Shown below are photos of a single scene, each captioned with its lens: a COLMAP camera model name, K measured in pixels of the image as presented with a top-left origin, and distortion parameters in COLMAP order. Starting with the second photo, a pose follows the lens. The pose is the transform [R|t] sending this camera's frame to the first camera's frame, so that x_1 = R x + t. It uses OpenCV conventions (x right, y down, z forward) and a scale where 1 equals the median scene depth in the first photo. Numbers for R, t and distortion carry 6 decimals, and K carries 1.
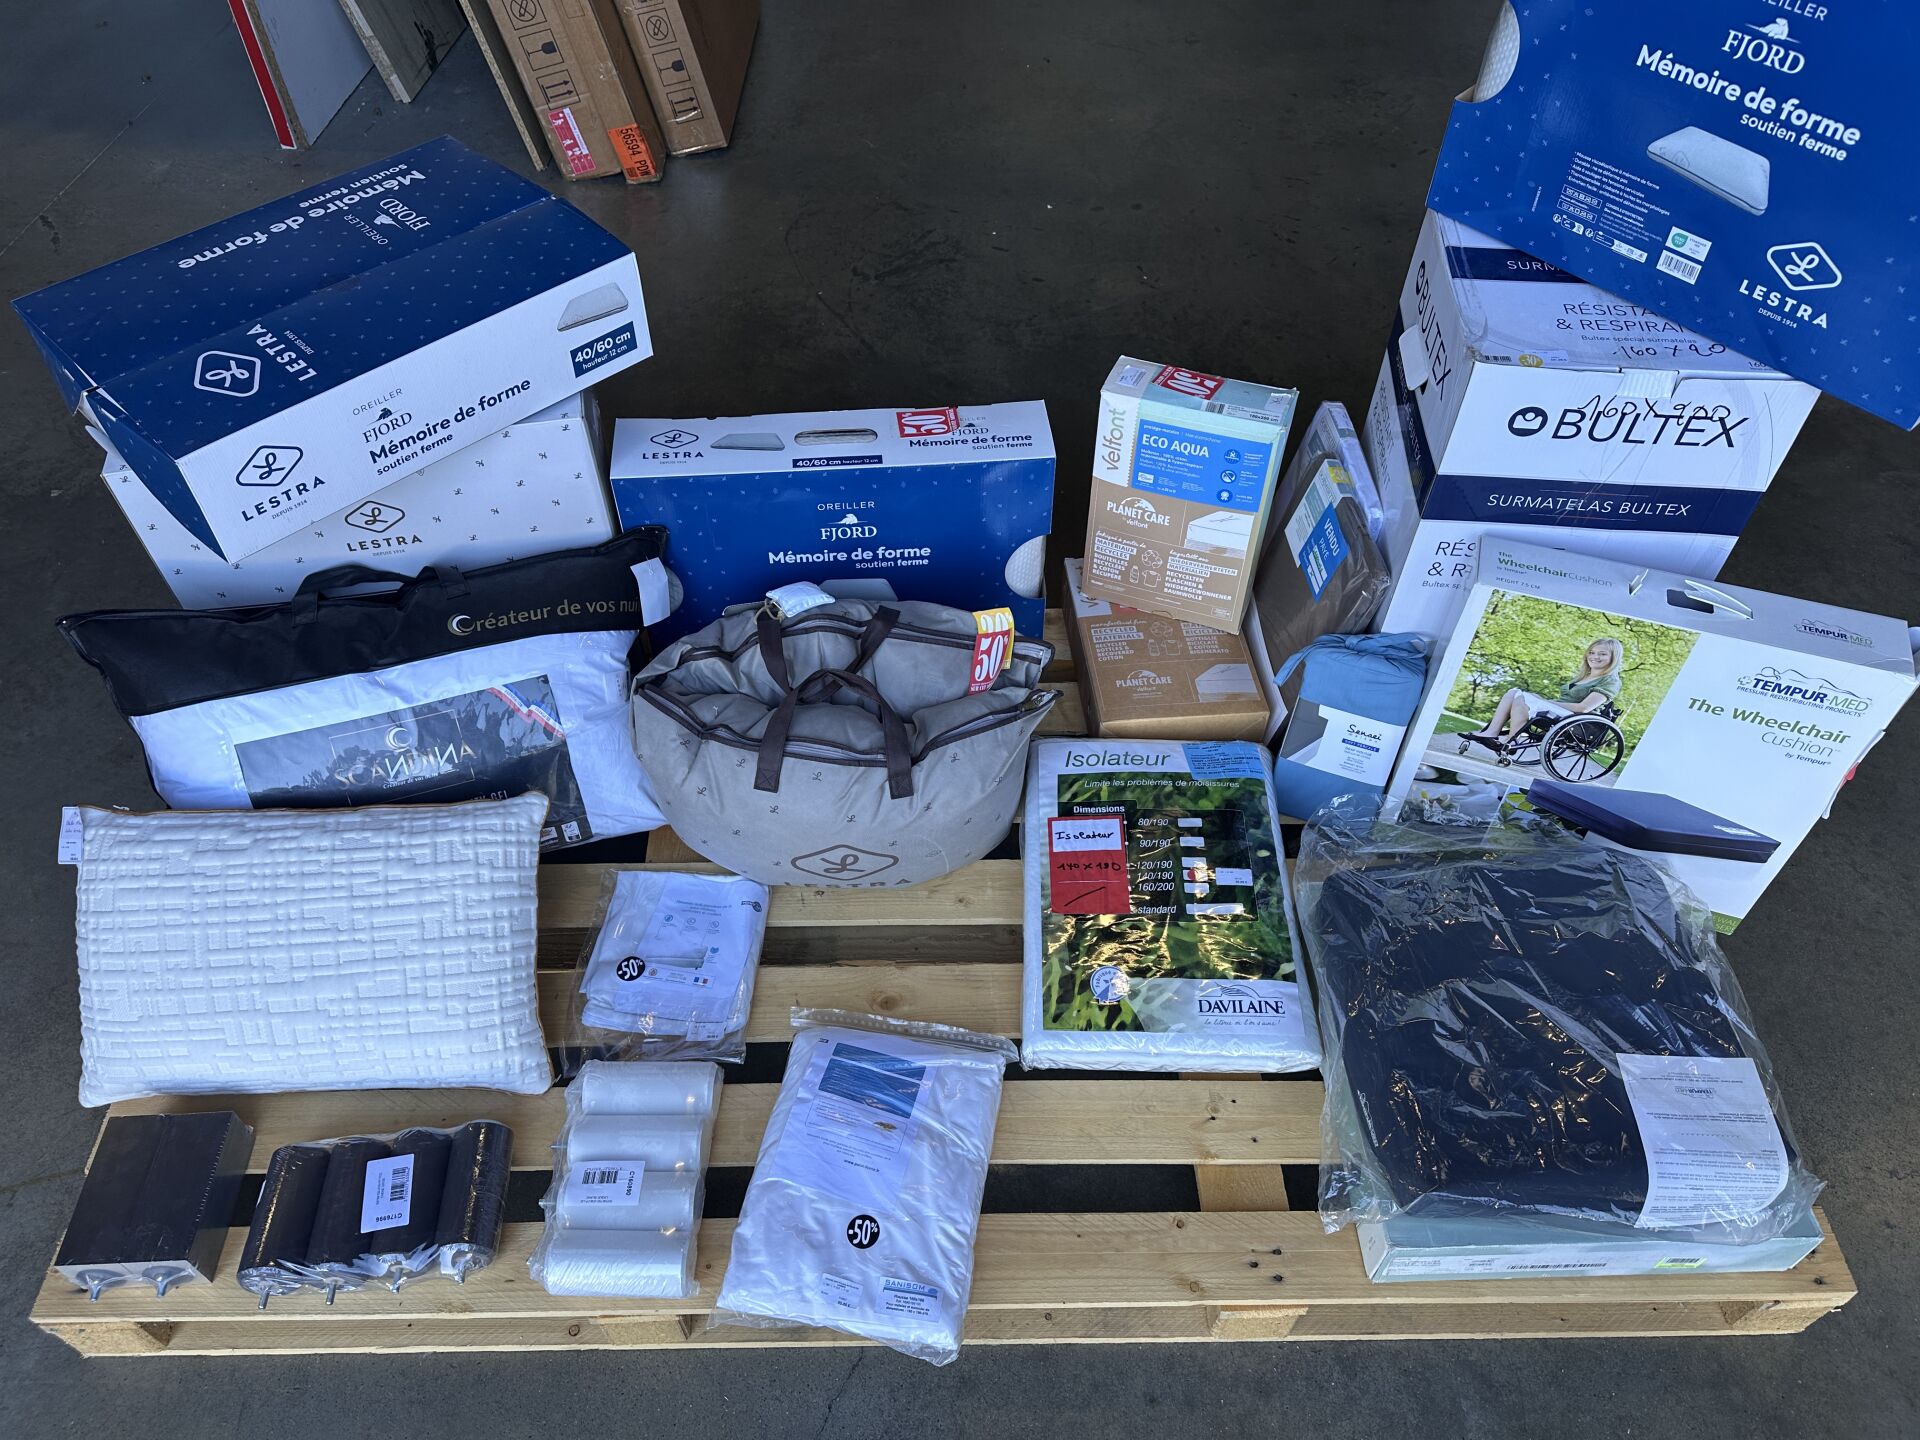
lens RADIAL K [[1397.8, 0, 960.0], [0, 1397.8, 720.0], [0, 0, 1]] dist [0.174171, -0.357213]
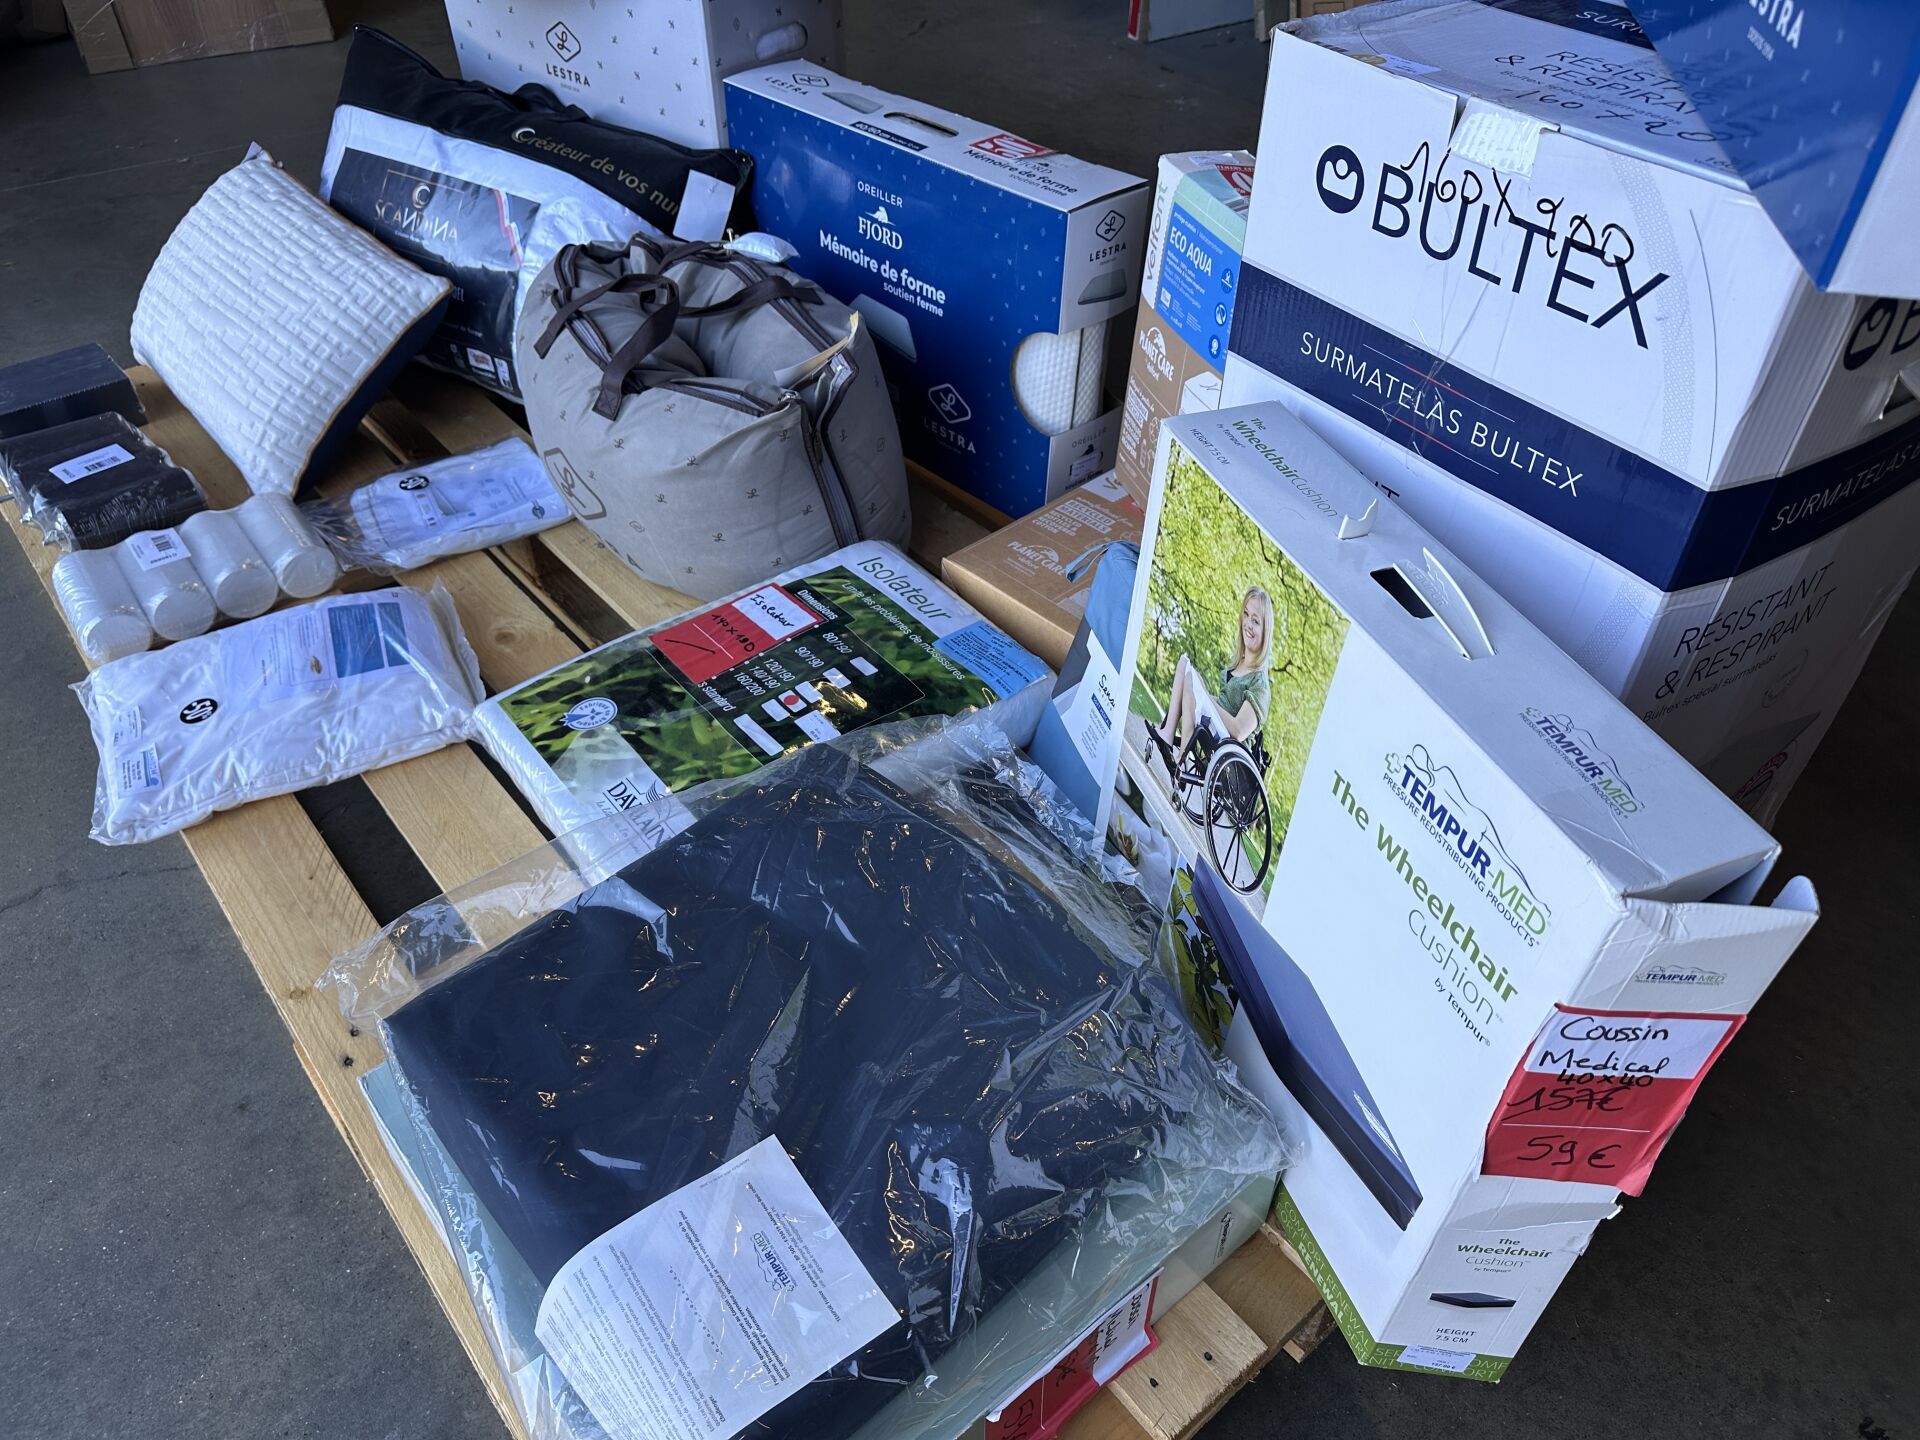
lens RADIAL K [[1380.1, 0, 954.6], [0, 1380.1, 730.9], [0, 0, 1]] dist [0.096907, -0.197346]
pose [[0.620459, 0.517405, -0.589340, 0.671623], [-0.587397, 0.804512, 0.087900, 0.009425], [0.519611, 0.291639, 0.803089, 0.480664]]
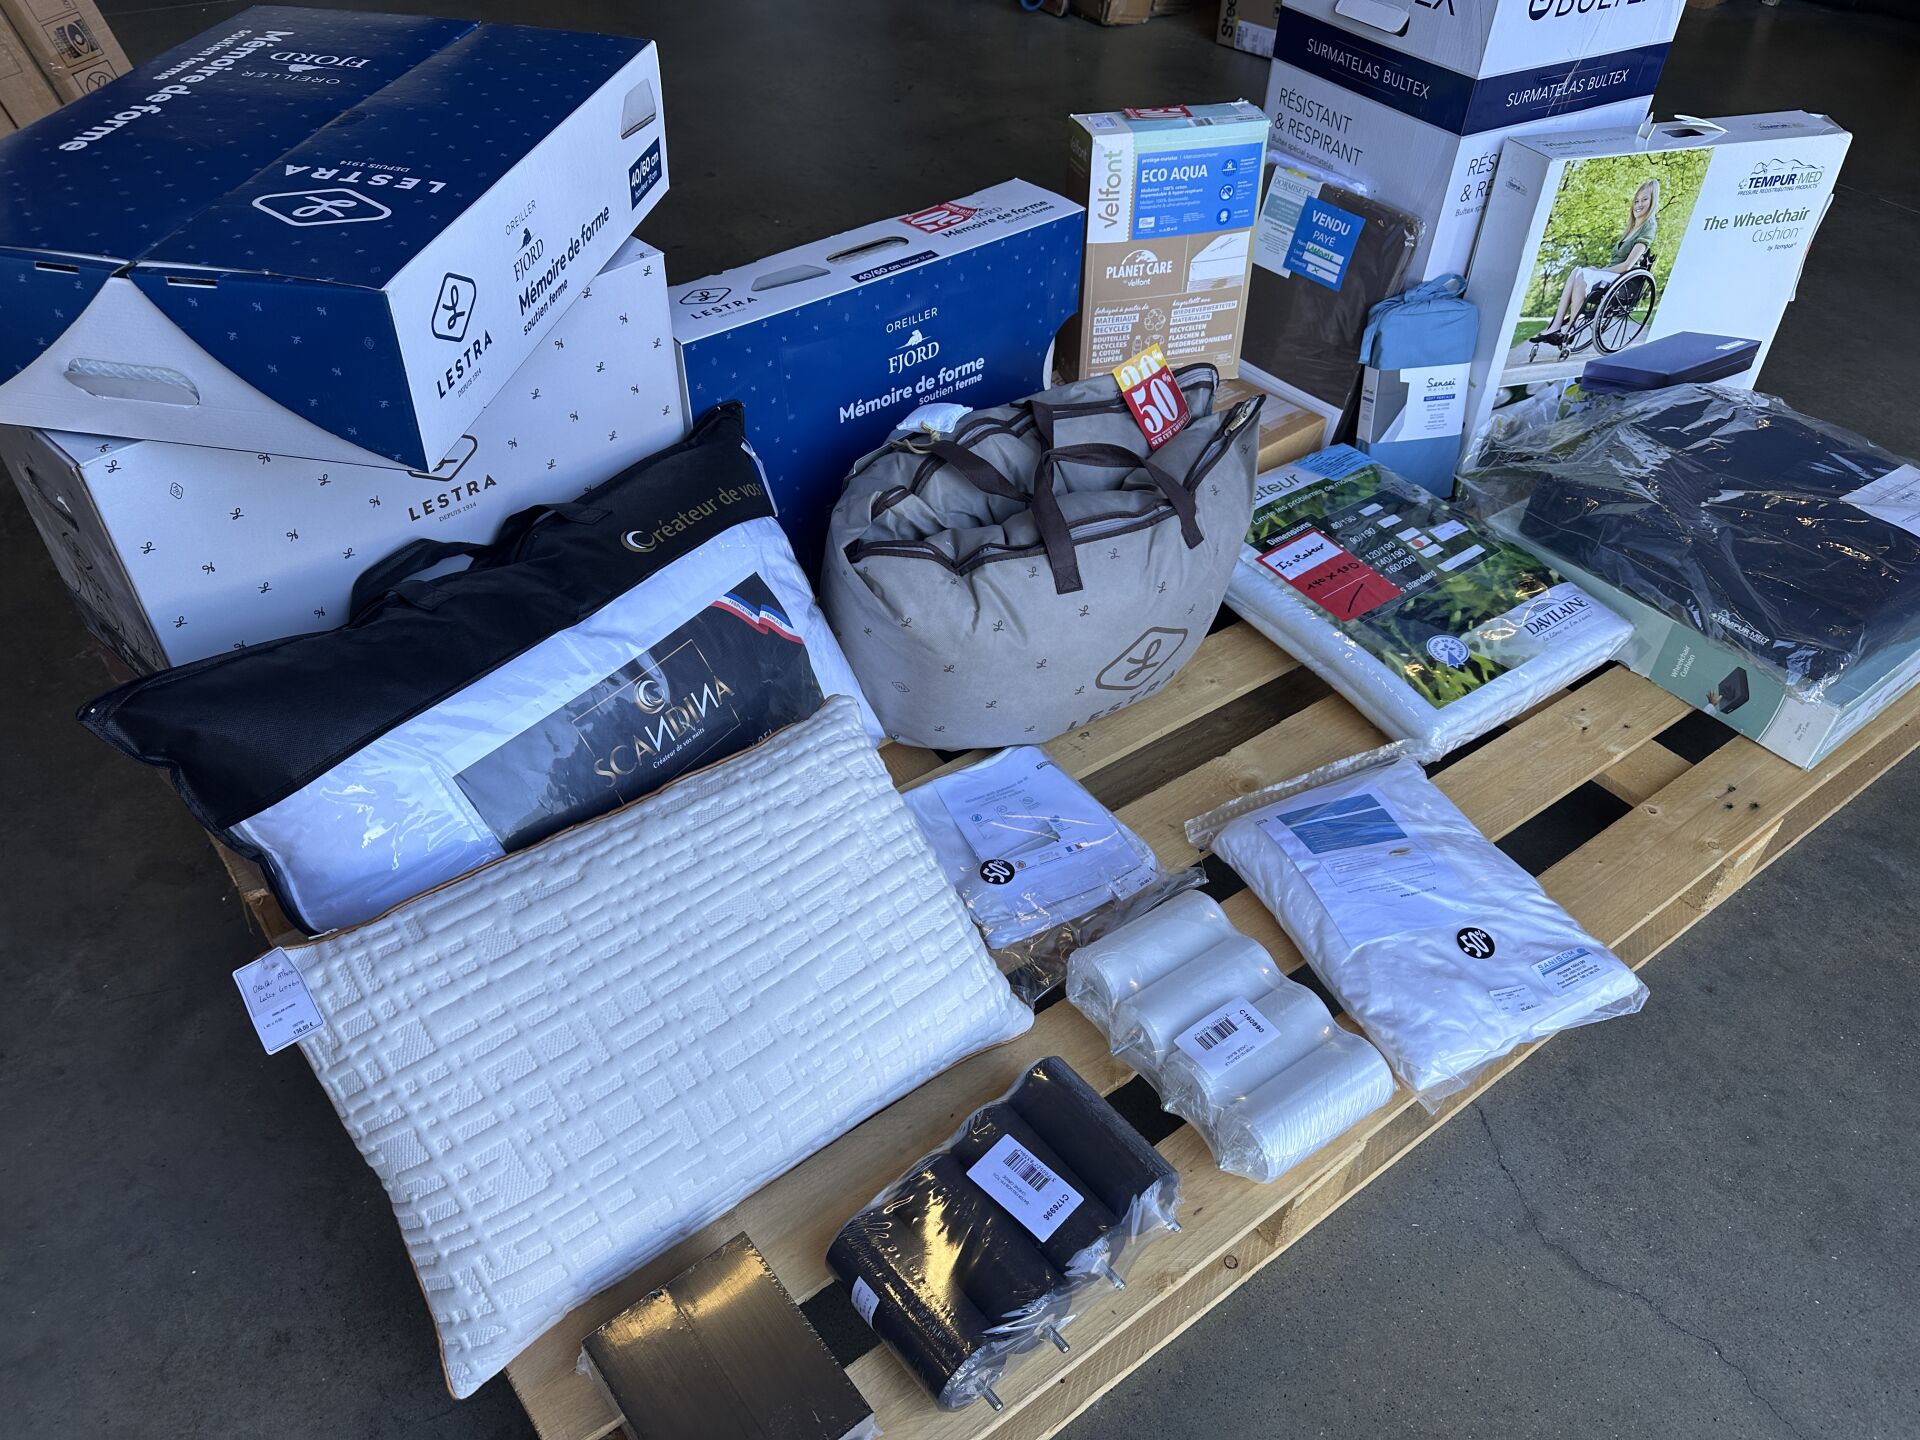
lens RADIAL K [[1380.1, 0, 954.6], [0, 1380.1, 730.9], [0, 0, 1]] dist [0.096907, -0.197346]
pose [[0.813131, -0.379375, 0.441466, -0.581235], [0.423318, 0.905980, -0.001147, 0.095711], [-0.399525, 0.187813, 0.897277, 0.298543]]
